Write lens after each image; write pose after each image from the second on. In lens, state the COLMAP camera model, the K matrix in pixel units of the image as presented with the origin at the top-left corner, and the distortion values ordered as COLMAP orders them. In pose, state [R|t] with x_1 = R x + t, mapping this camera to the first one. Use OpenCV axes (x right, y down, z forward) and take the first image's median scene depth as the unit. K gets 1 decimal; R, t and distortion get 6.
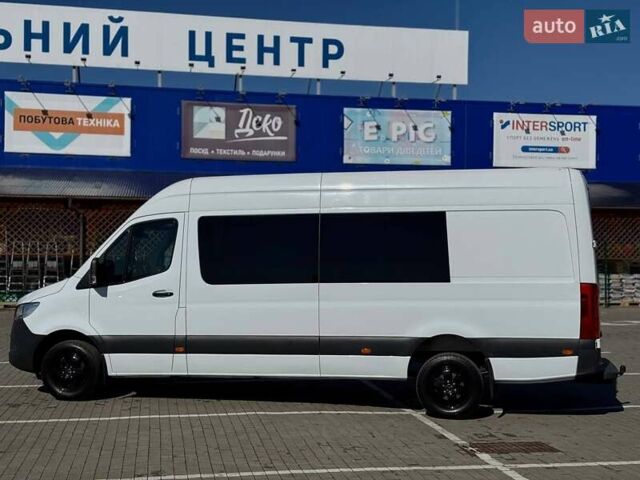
lens RADIAL K [[896.4, 0, 320.0], [0, 896.4, 240.0], [0, 0, 1]] dist [0.146582, -0.143331]
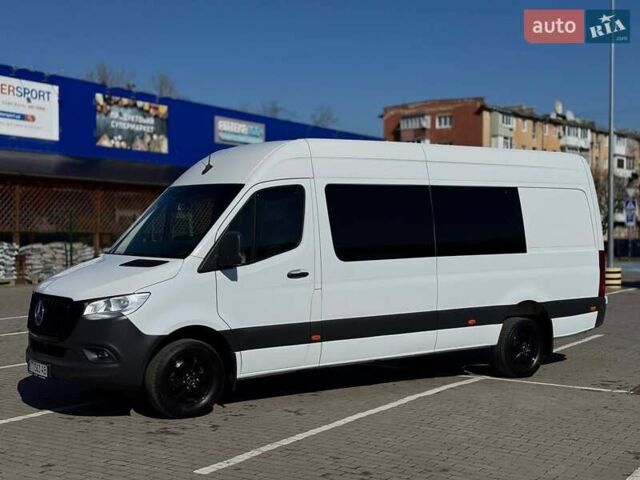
lens RADIAL K [[896.4, 0, 320.0], [0, 896.4, 240.0], [0, 0, 1]] dist [0.146582, -0.143331]
pose [[0.687821, -0.012187, 0.725778, -0.753001], [-0.009187, 0.999633, 0.025492, 0.005860], [-0.725822, -0.024202, 0.687456, 0.397952]]
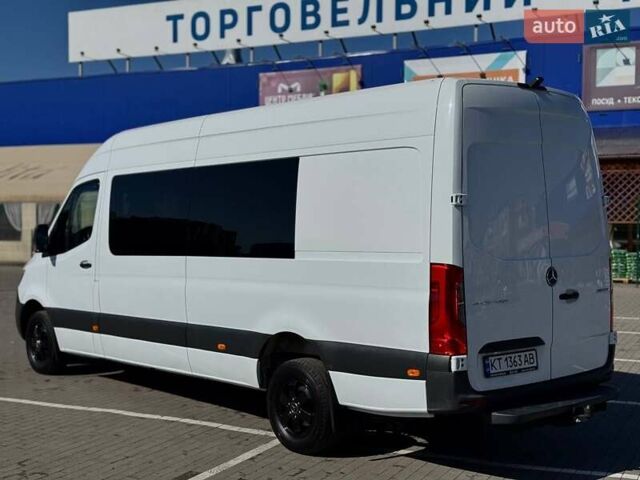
lens RADIAL K [[896.4, 0, 320.0], [0, 896.4, 240.0], [0, 0, 1]] dist [0.146582, -0.143331]
pose [[0.795288, 0.008317, -0.606174, 0.536419], [0.012259, 0.999481, 0.029797, 0.011468], [0.606107, -0.031129, 0.794773, 0.422629]]
